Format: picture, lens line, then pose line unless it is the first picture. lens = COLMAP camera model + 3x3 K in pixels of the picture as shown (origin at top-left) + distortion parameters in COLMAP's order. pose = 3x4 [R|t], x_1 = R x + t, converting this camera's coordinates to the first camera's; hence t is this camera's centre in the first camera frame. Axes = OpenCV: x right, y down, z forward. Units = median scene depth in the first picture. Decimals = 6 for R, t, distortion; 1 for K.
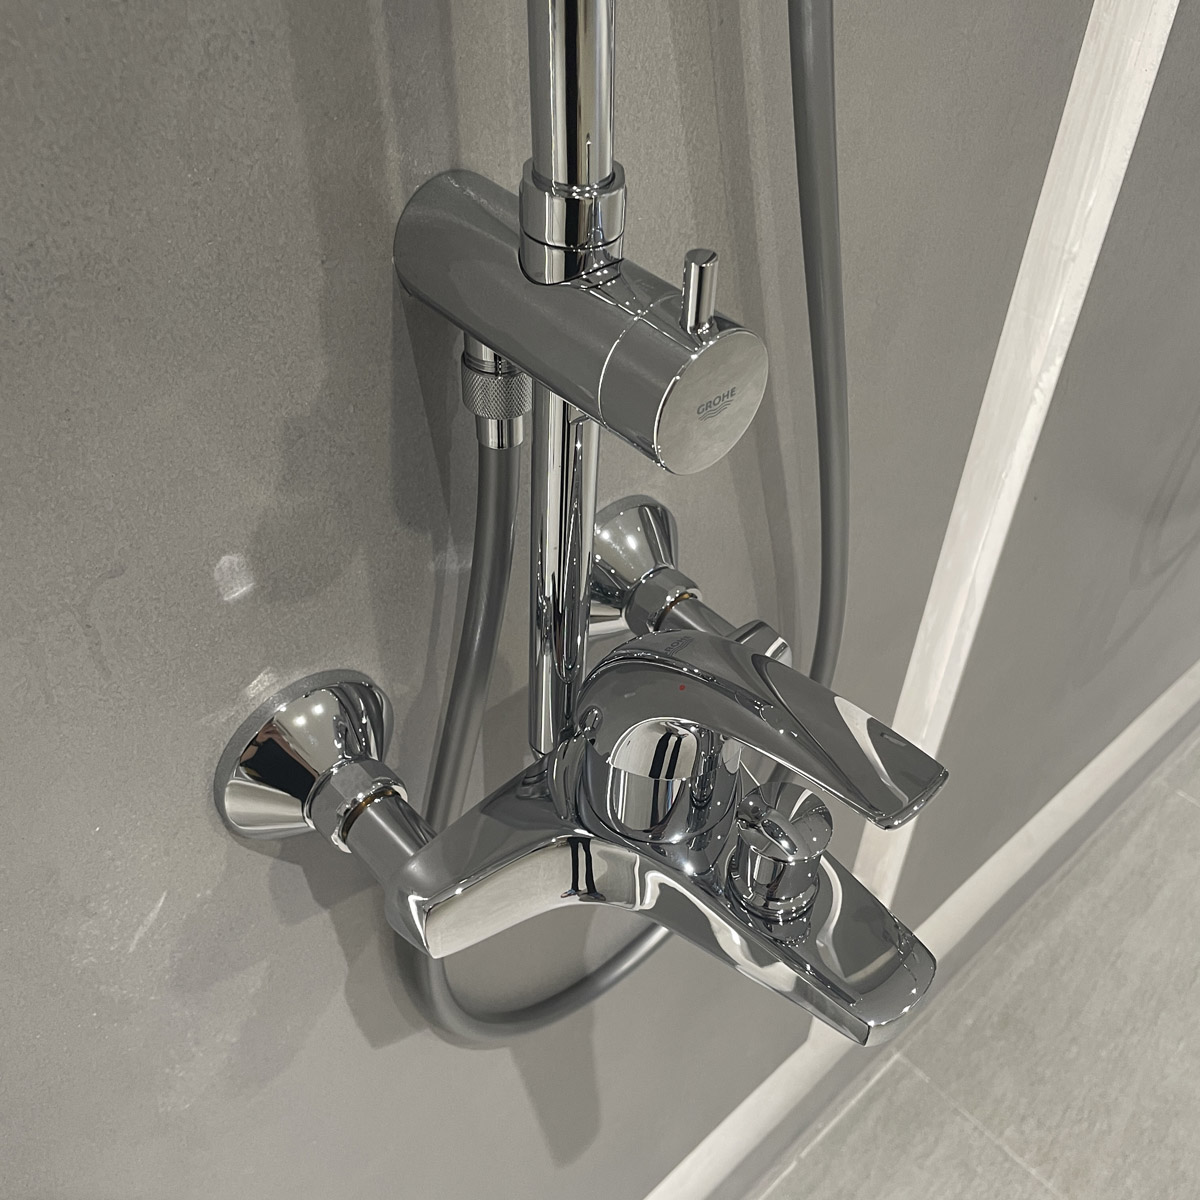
lens RADIAL K [[1229.7, 0, 601.2], [0, 1229.7, 597.4], [0, 0, 1]] dist [0.028950, 0.000000]
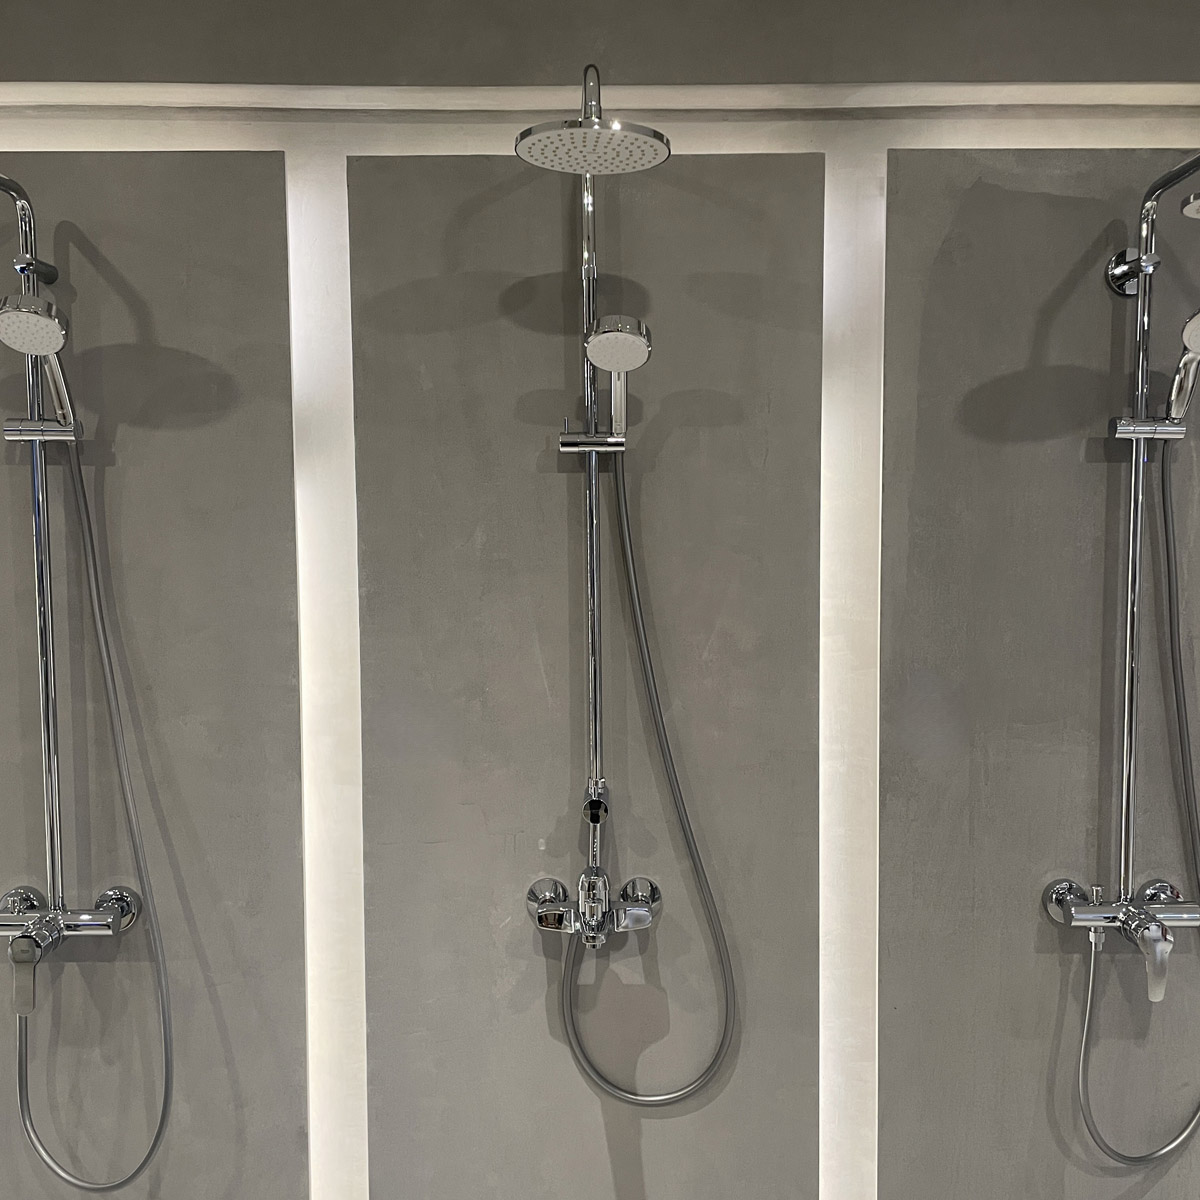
lens RADIAL K [[1165.4, 0, 599.8], [0, 1165.4, 603.0], [0, 0, 1]] dist [0.034194, 0.000000]
pose [[0.741723, 0.021752, -0.670354, 3.421120], [-0.445500, 0.763117, -0.468169, 1.515162], [0.501375, 0.645894, 0.575712, -2.582524]]
